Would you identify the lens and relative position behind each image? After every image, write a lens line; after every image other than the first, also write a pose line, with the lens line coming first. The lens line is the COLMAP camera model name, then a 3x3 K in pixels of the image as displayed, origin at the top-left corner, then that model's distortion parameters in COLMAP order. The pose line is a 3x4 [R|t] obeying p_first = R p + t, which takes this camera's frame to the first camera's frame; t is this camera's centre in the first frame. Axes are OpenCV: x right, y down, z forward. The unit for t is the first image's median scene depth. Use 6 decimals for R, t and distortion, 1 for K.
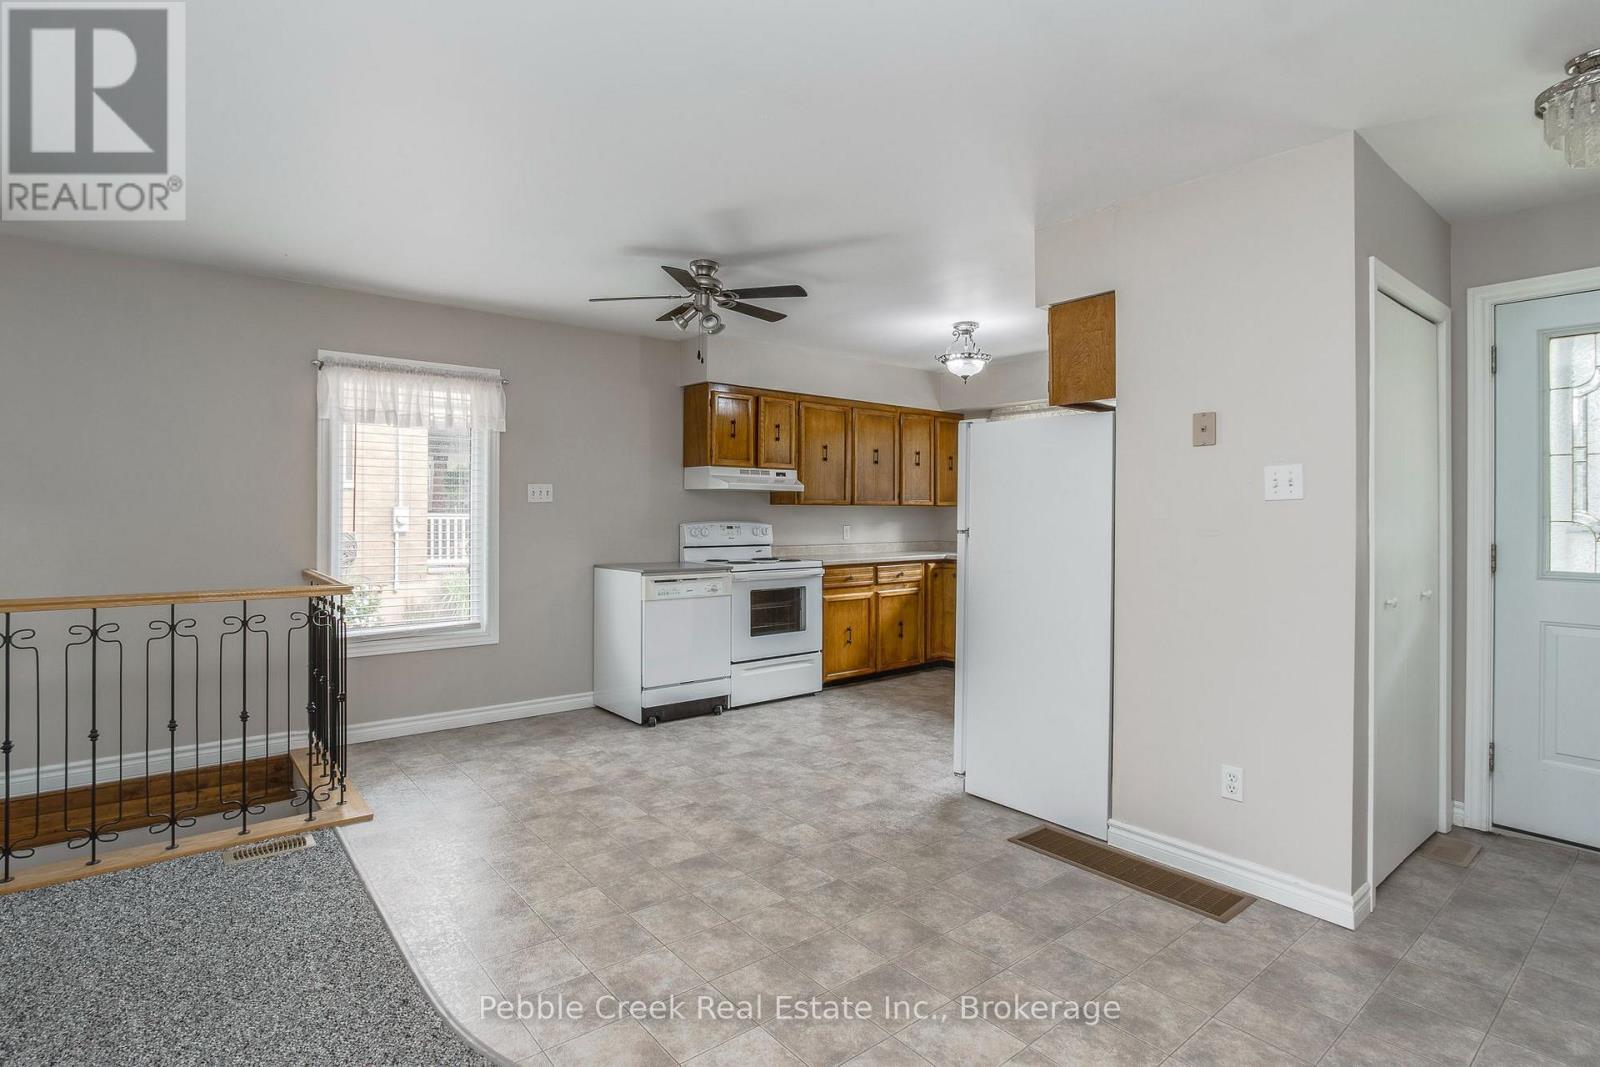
lens RADIAL K [[794.5, 0, 799.2], [0, 794.5, 507.5], [0, 0, 1]] dist [-0.000714, -0.000131]
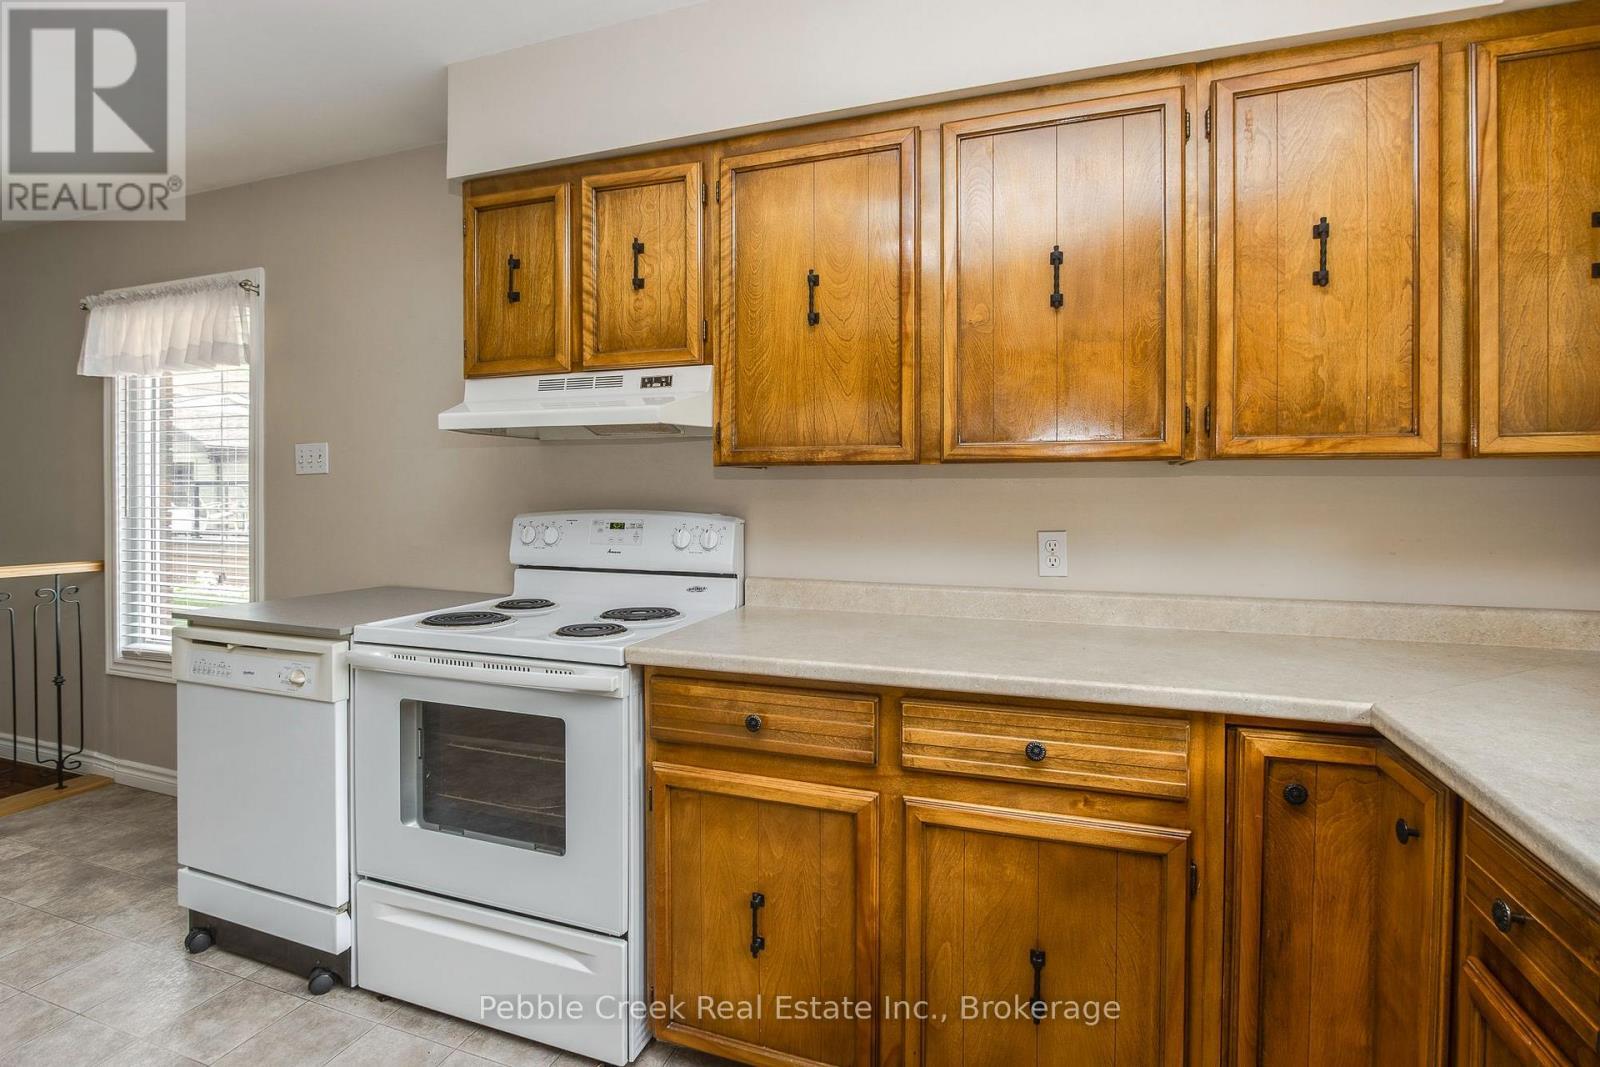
lens RADIAL K [[761.4, 0, 796.8], [0, 761.4, 504.2], [0, 0, 1]] dist [-0.003582, -0.000324]
pose [[0.505172, 0.011048, -0.862948, 0.310134], [0.005706, 0.999853, 0.016141, 0.007931], [0.863000, -0.013078, 0.505035, 0.903678]]
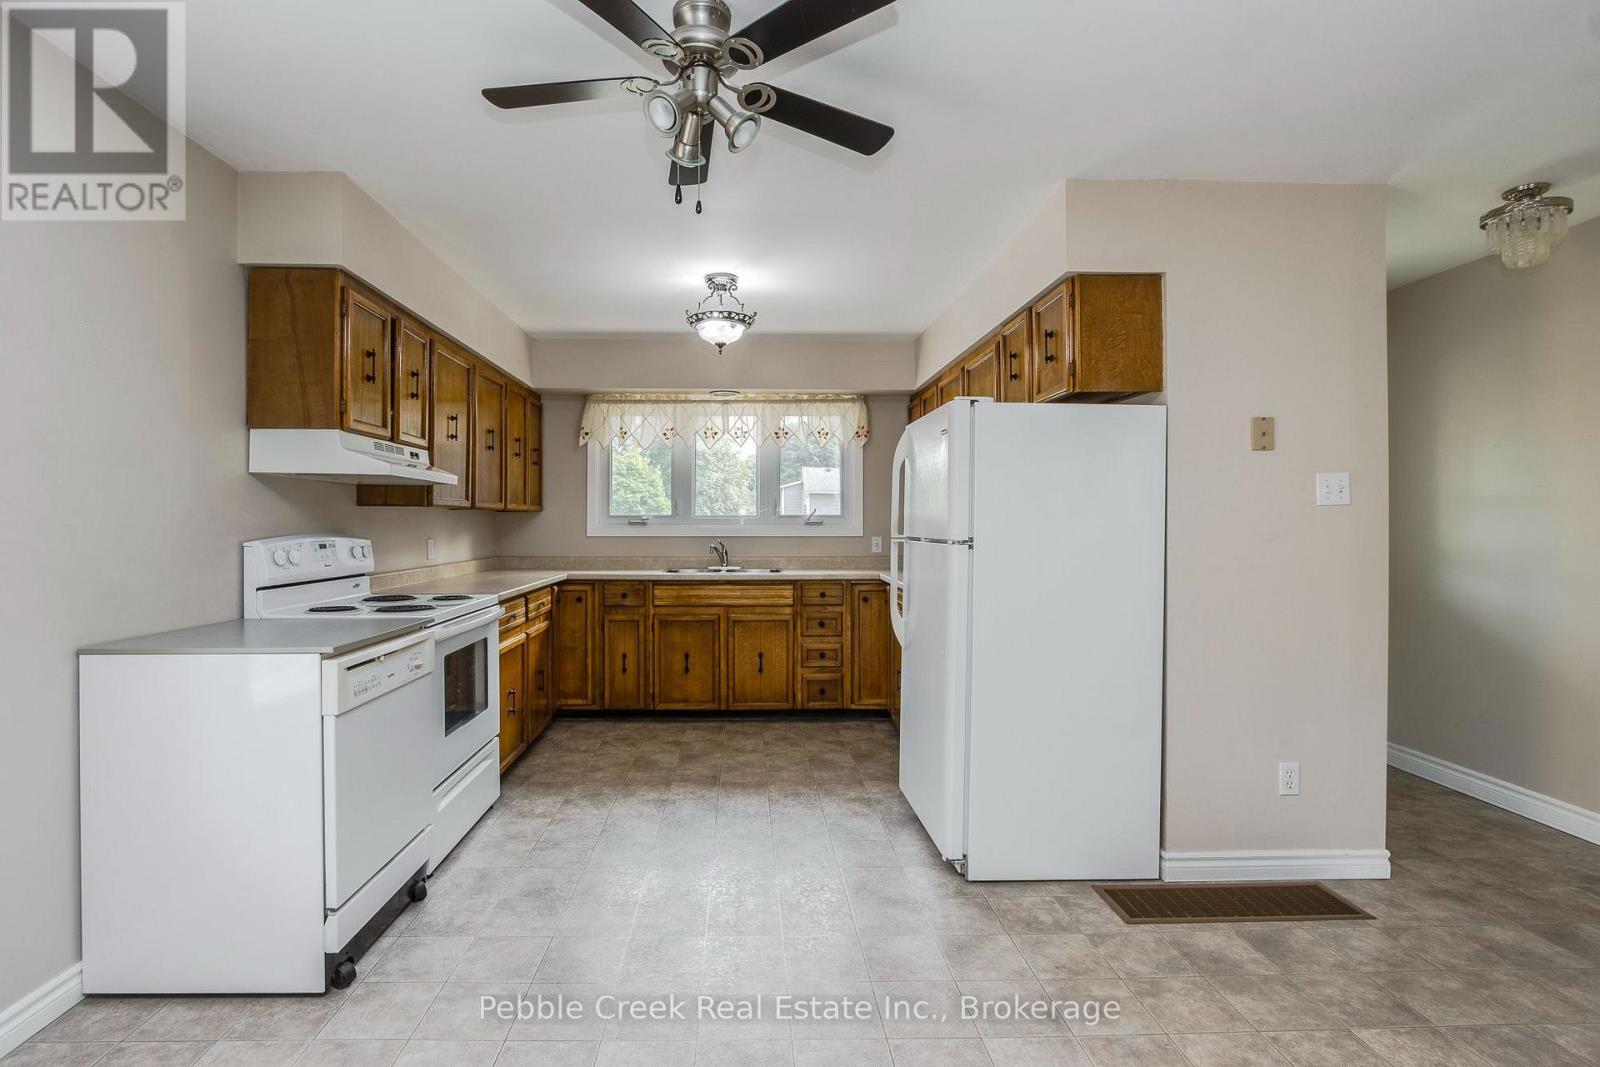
lens RADIAL K [[746.3, 0, 757.5], [0, 746.3, 523.5], [0, 0, 1]] dist [-0.009628, -0.000220]
pose [[0.620746, -0.005656, 0.783992, -0.310299], [-0.002778, 0.999952, 0.009413, 0.003770], [-0.784007, -0.008021, 0.620700, 0.459916]]
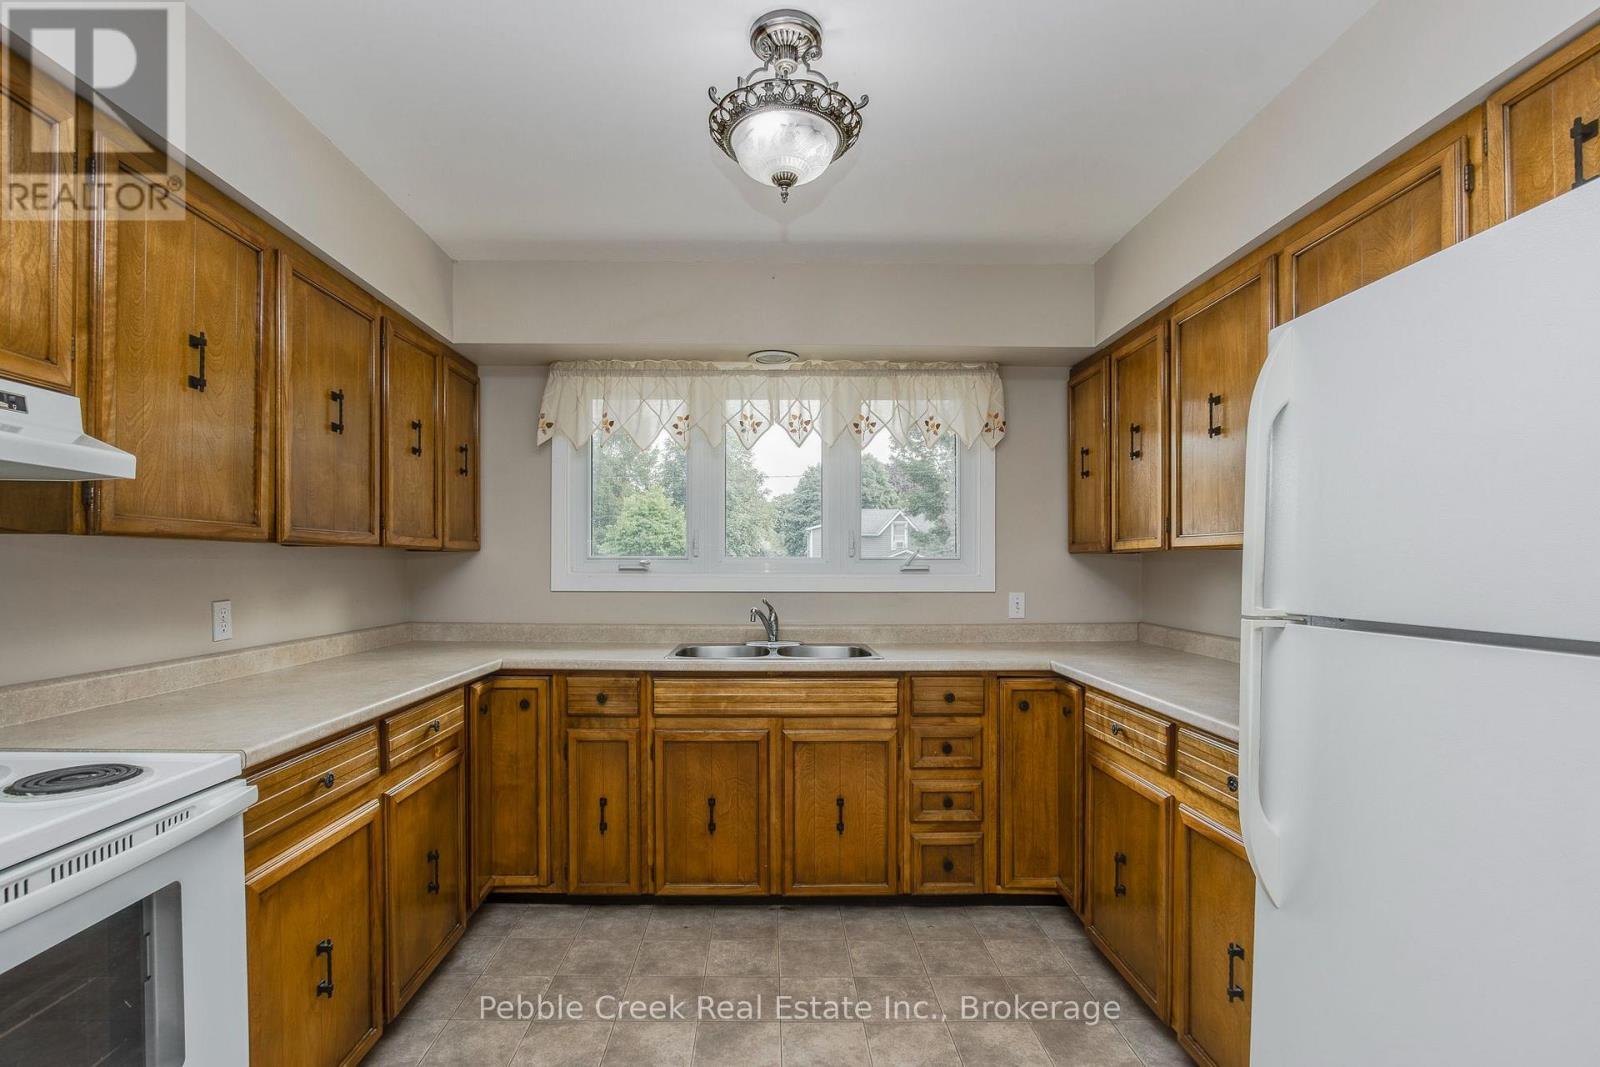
lens RADIAL K [[749.1, 0, 778.8], [0, 749.1, 572.8], [0, 0, 1]] dist [-0.022034, -0.000149]
pose [[0.625969, -0.011741, 0.779759, -0.048370], [-0.002878, 0.999845, 0.017366, 0.004158], [-0.779843, -0.013115, 0.625838, 0.709277]]
